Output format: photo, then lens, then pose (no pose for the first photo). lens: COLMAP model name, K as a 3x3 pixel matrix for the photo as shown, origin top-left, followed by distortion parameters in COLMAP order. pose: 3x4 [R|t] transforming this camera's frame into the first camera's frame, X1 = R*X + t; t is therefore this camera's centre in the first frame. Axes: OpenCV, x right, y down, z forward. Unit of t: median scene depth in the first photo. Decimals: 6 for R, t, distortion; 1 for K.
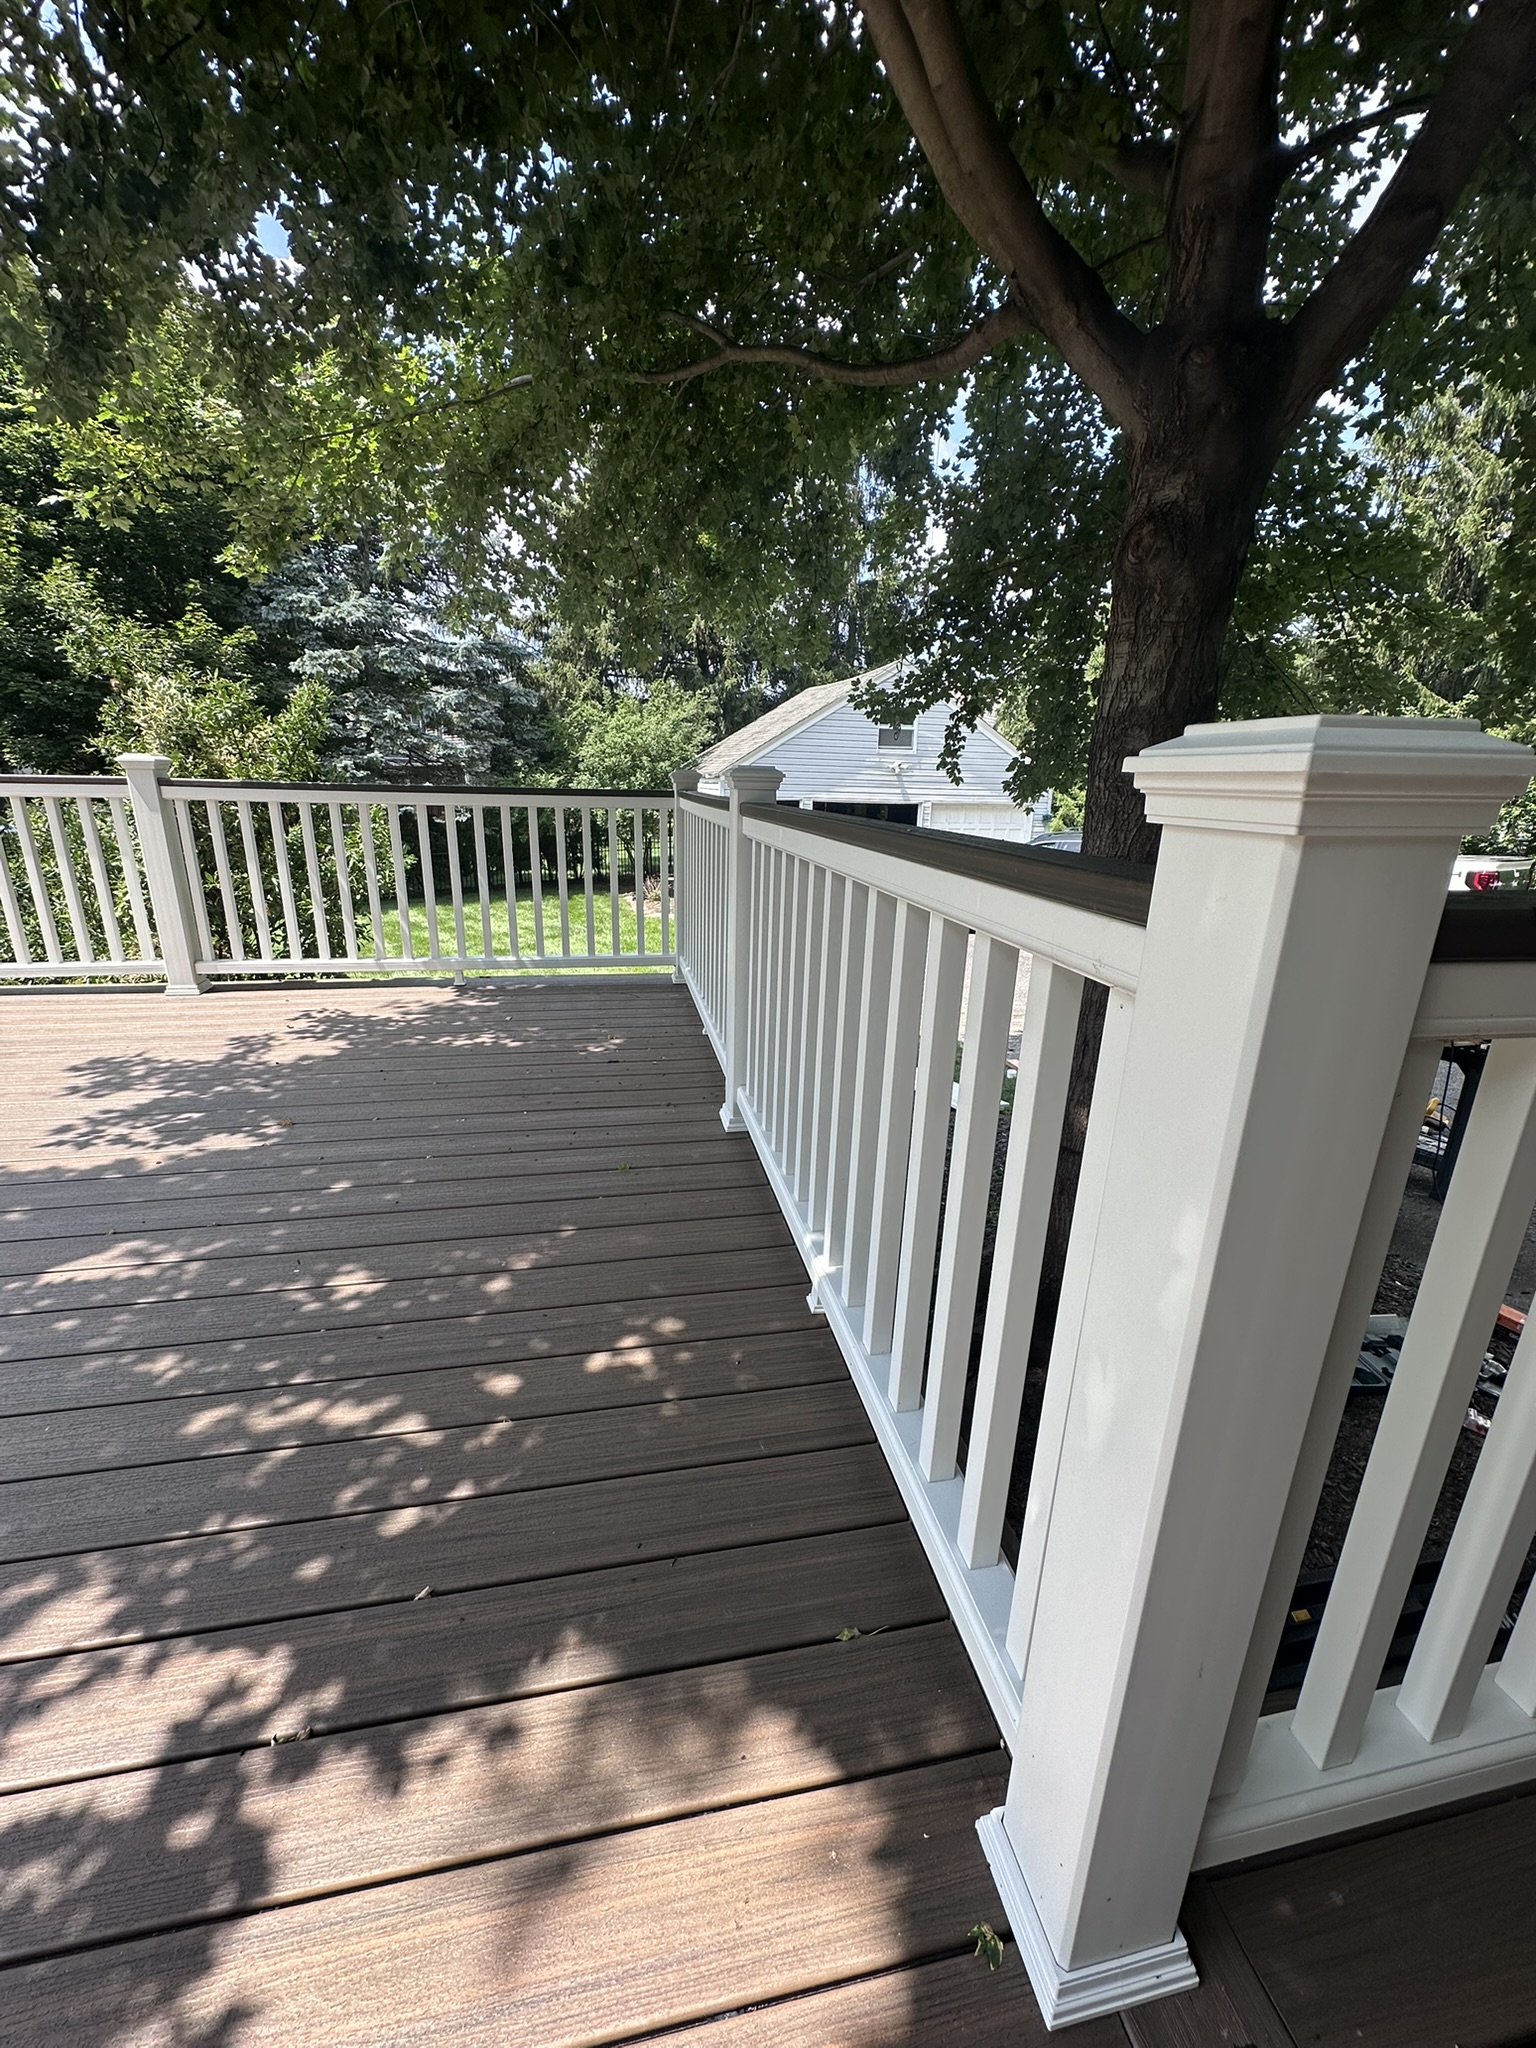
lens RADIAL K [[813.6, 0, 769.3], [0, 813.6, 1024.0], [0, 0, 1]] dist [-0.002953, 0.000742]
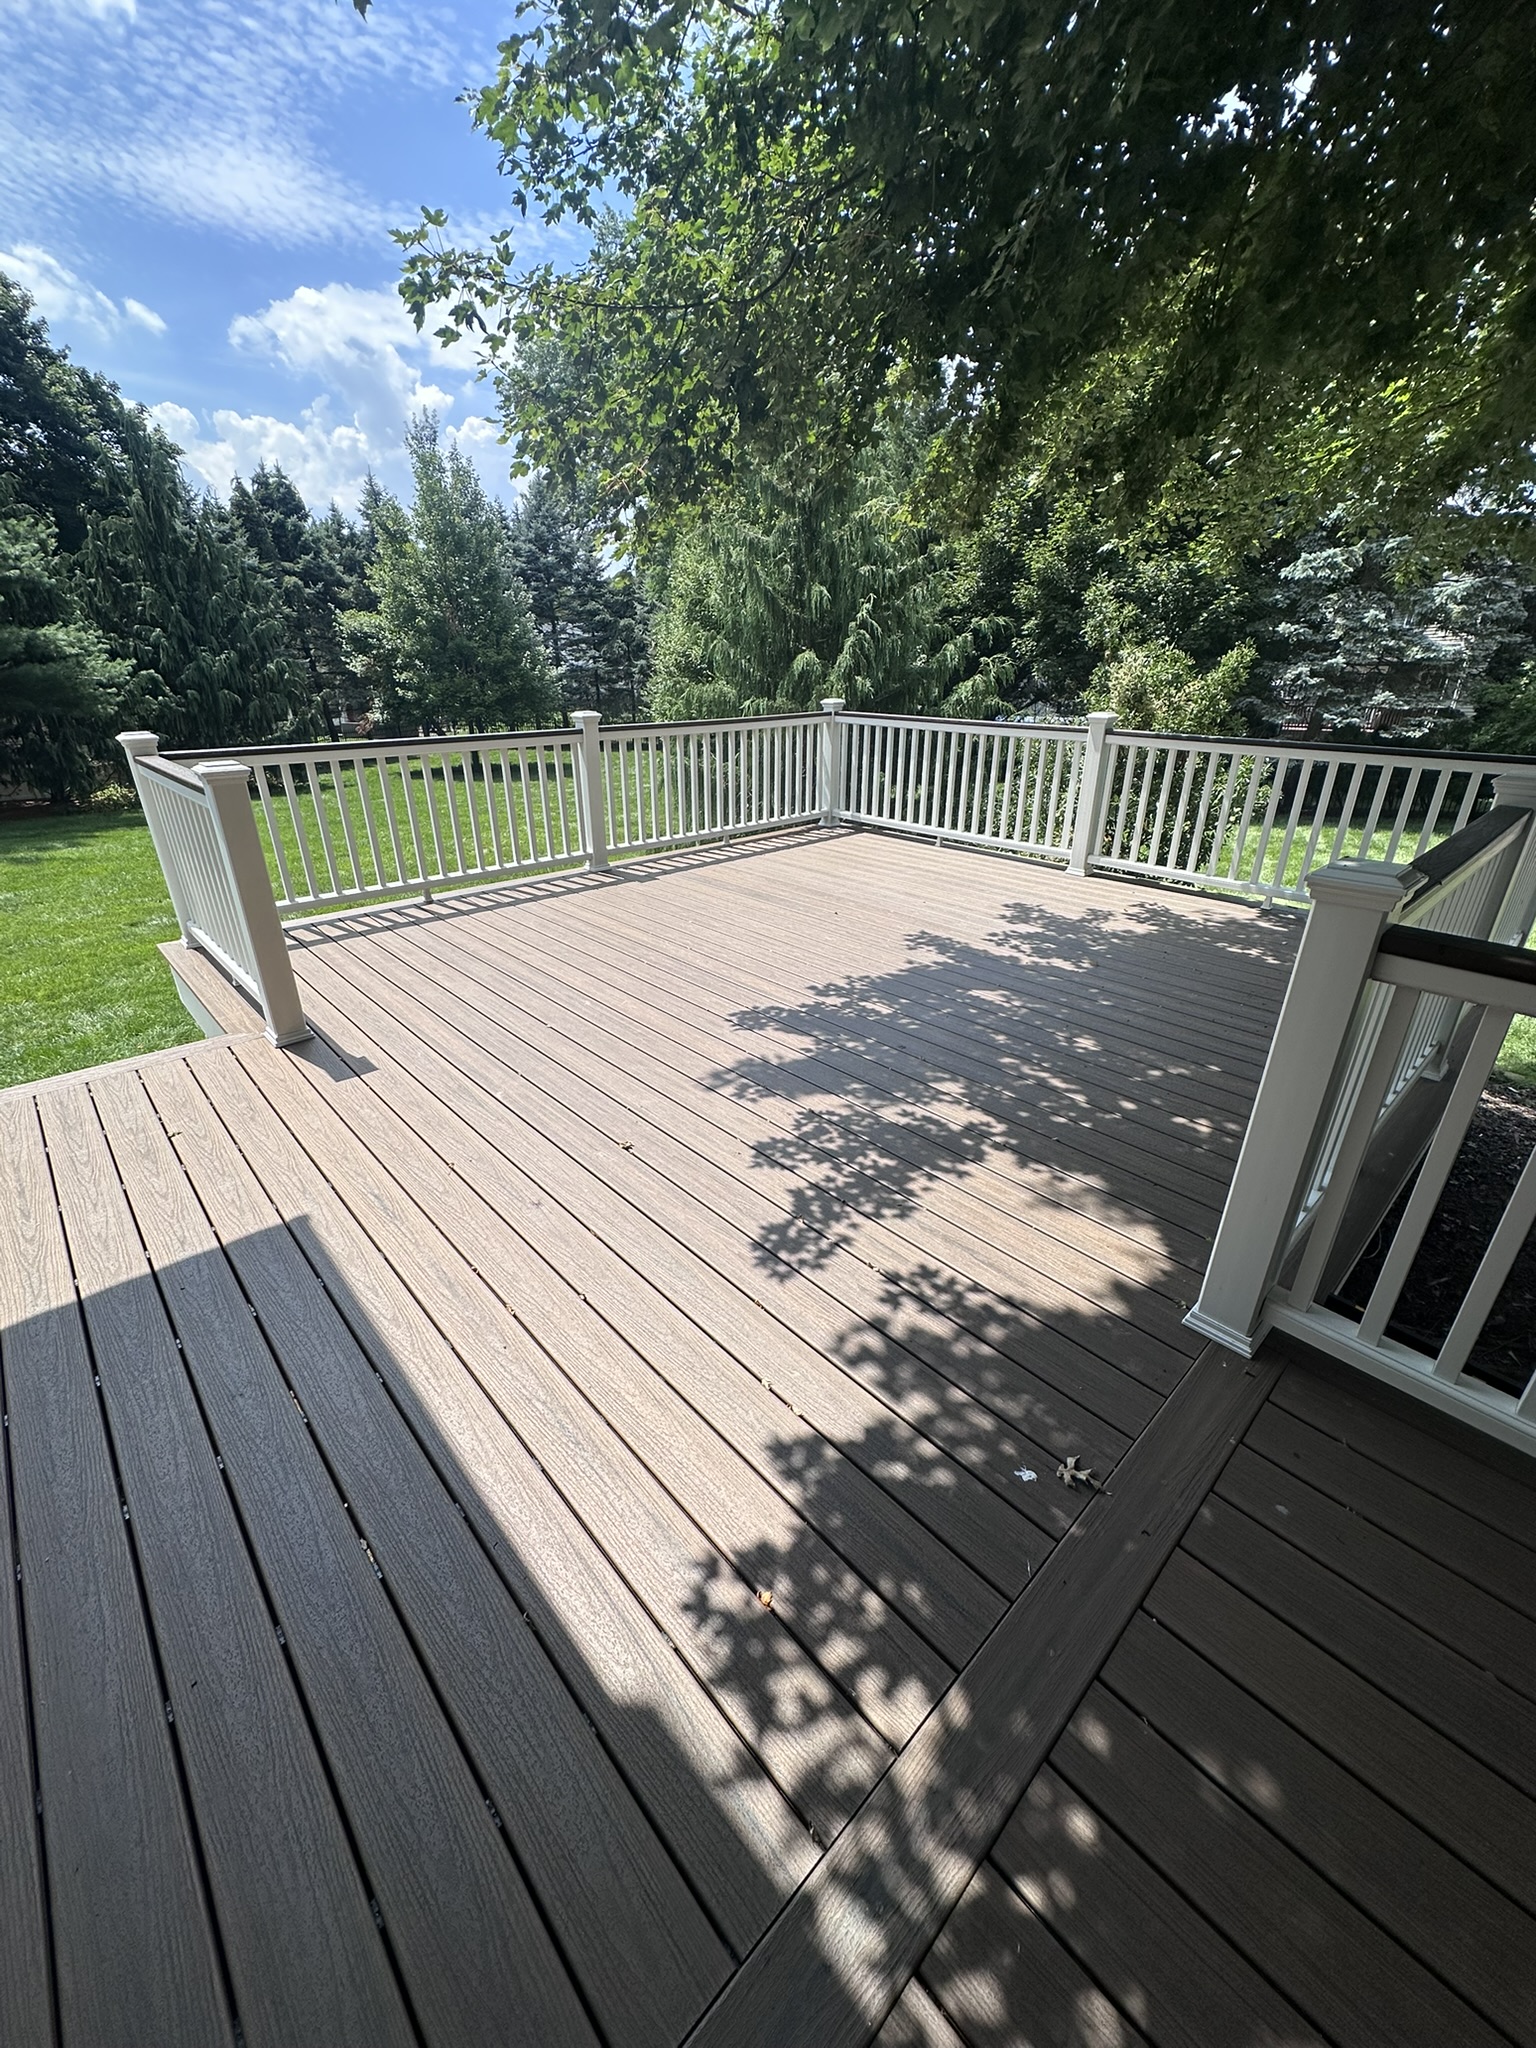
lens RADIAL K [[813.6, 0, 770.6], [0, 813.6, 1022.5], [0, 0, 1]] dist [-0.002953, 0.000742]
pose [[0.525332, 0.327851, -0.785201, 0.310604], [-0.234667, 0.942827, 0.236663, -0.002033], [0.817899, 0.059934, 0.572232, -0.373734]]
